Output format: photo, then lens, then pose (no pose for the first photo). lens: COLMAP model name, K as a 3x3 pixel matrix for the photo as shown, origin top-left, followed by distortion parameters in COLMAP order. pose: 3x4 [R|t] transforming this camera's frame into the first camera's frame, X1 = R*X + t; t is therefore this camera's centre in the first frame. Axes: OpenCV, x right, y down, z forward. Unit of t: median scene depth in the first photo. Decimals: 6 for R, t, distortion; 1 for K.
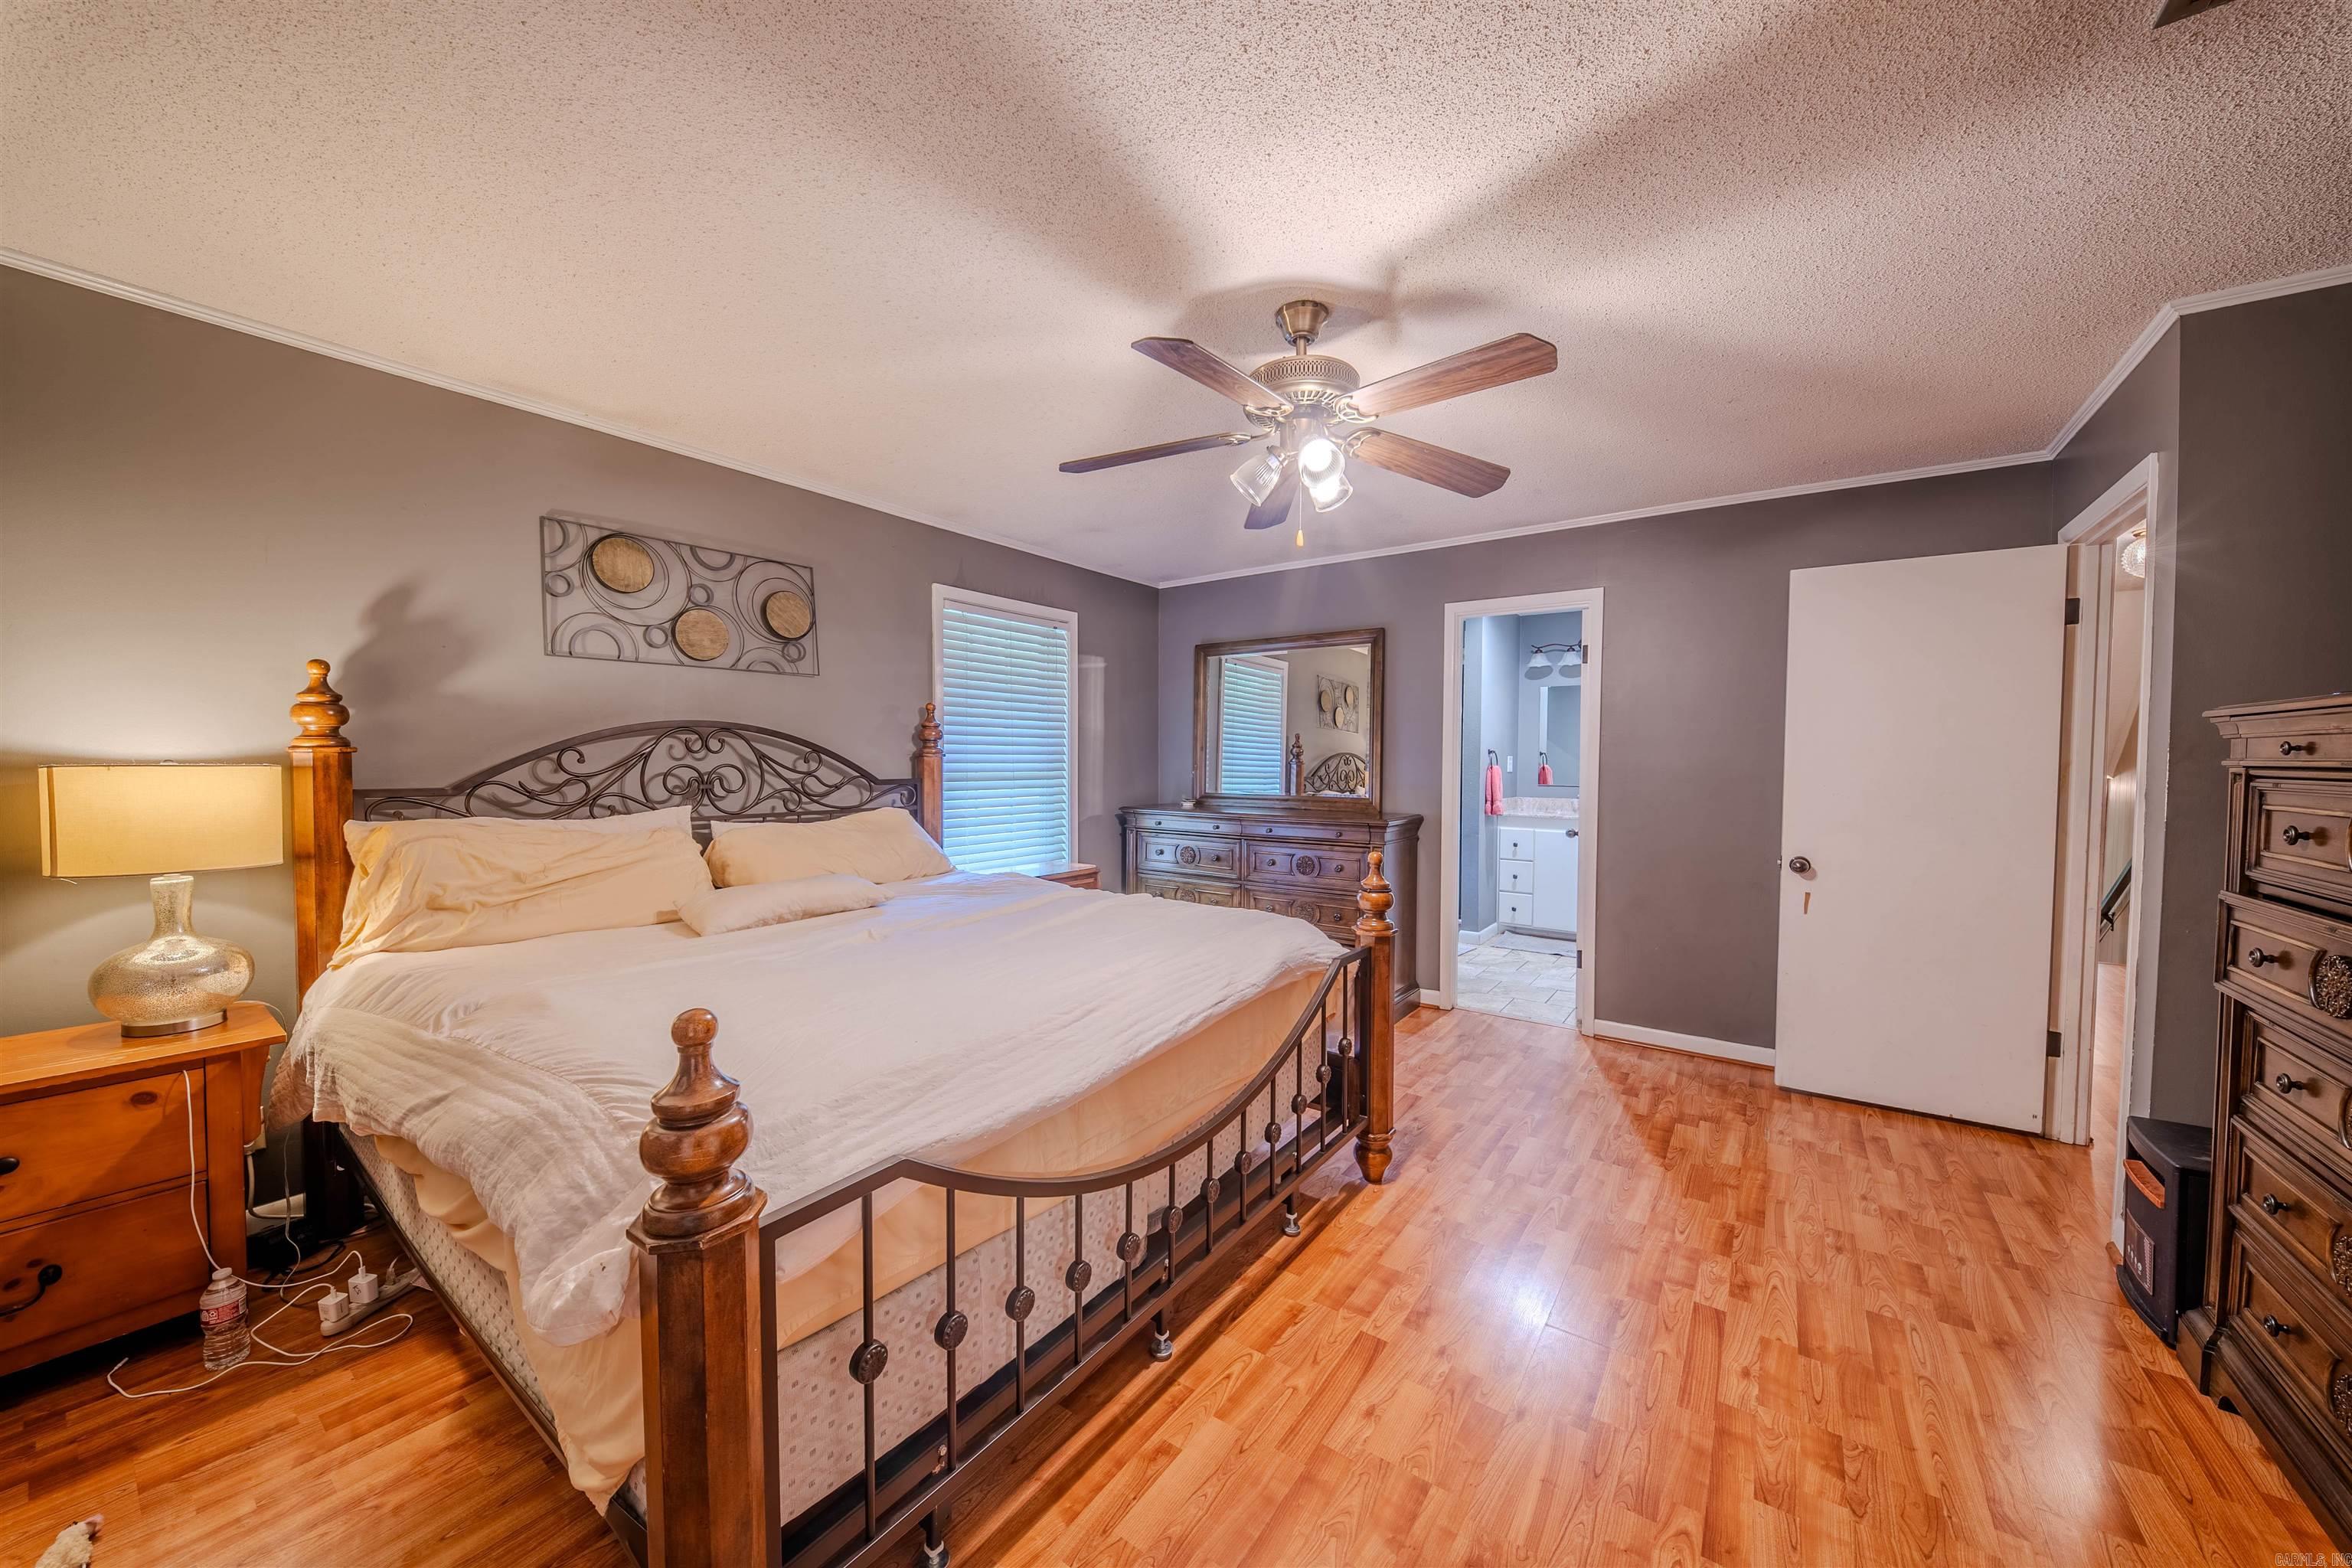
lens RADIAL K [[832.9, 0, 1191.7], [0, 832.9, 780.7], [0, 0, 1]] dist [0.019123, -0.000033]
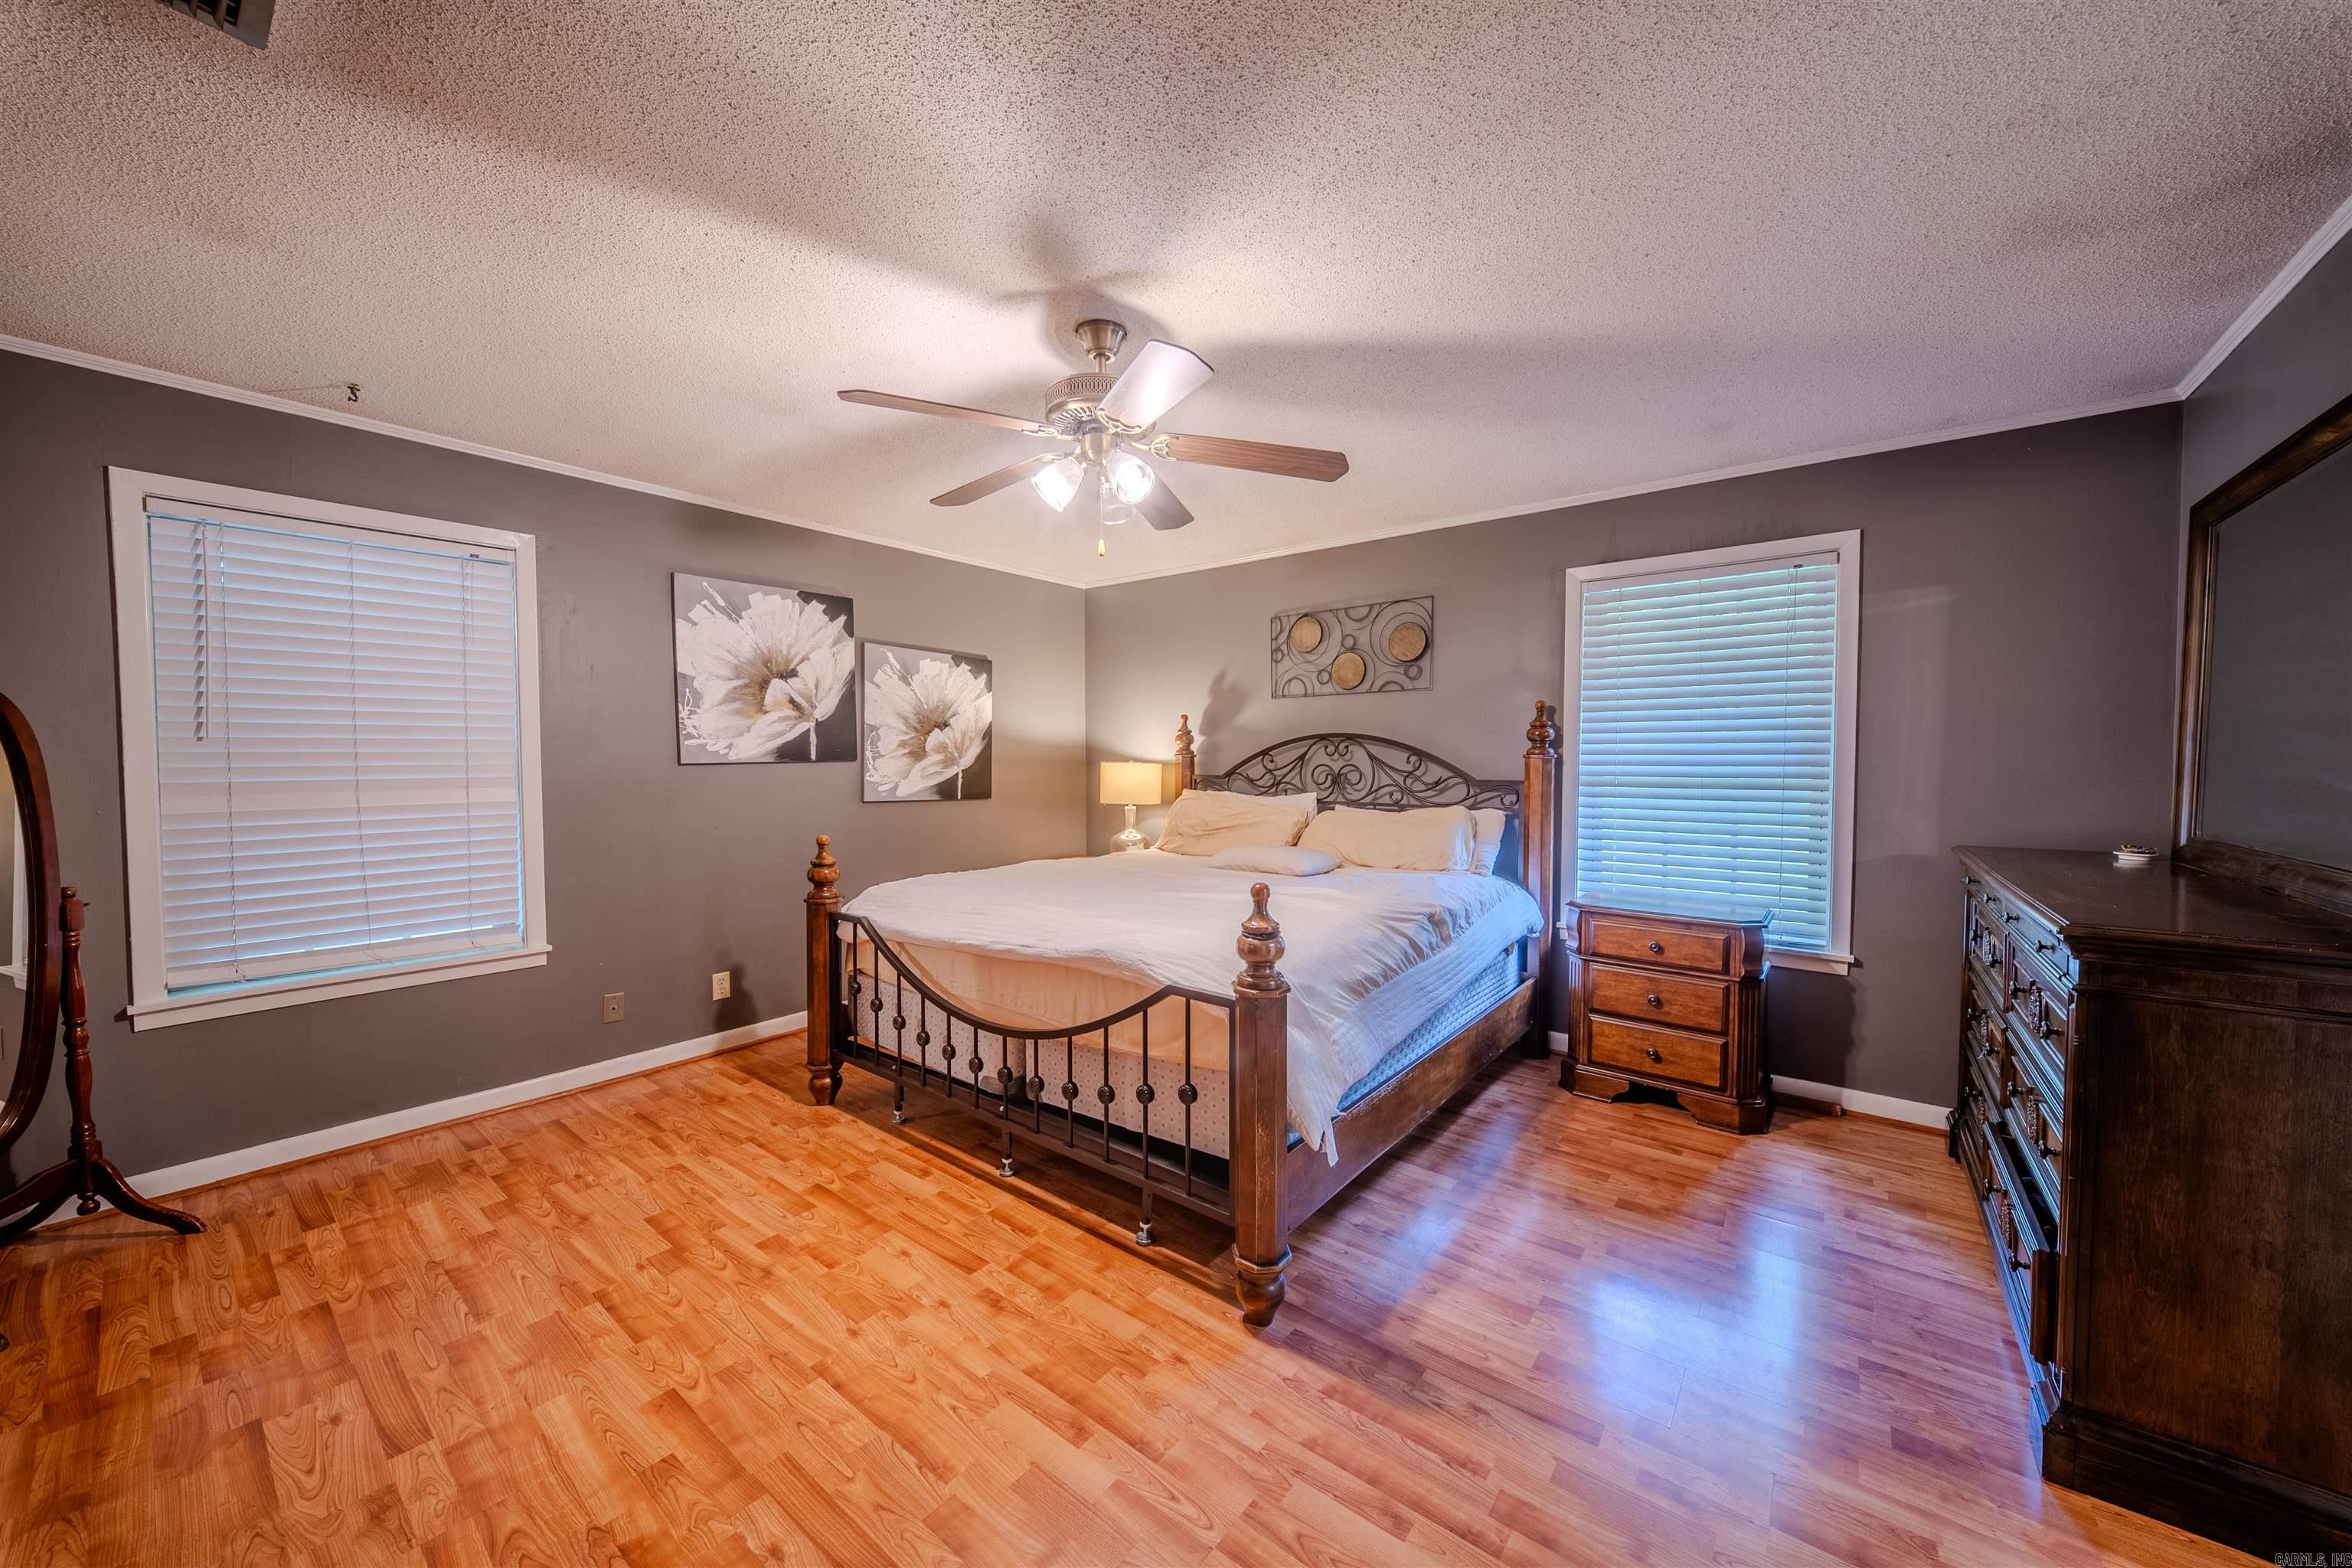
lens RADIAL K [[832.9, 0, 1191.8], [0, 832.9, 790.5], [0, 0, 1]] dist [0.019123, -0.000033]
pose [[-0.042894, 0.034376, -0.998488, 0.996542], [-0.031854, 0.998853, 0.035757, -0.021628], [0.998572, 0.033340, -0.041750, 0.998581]]
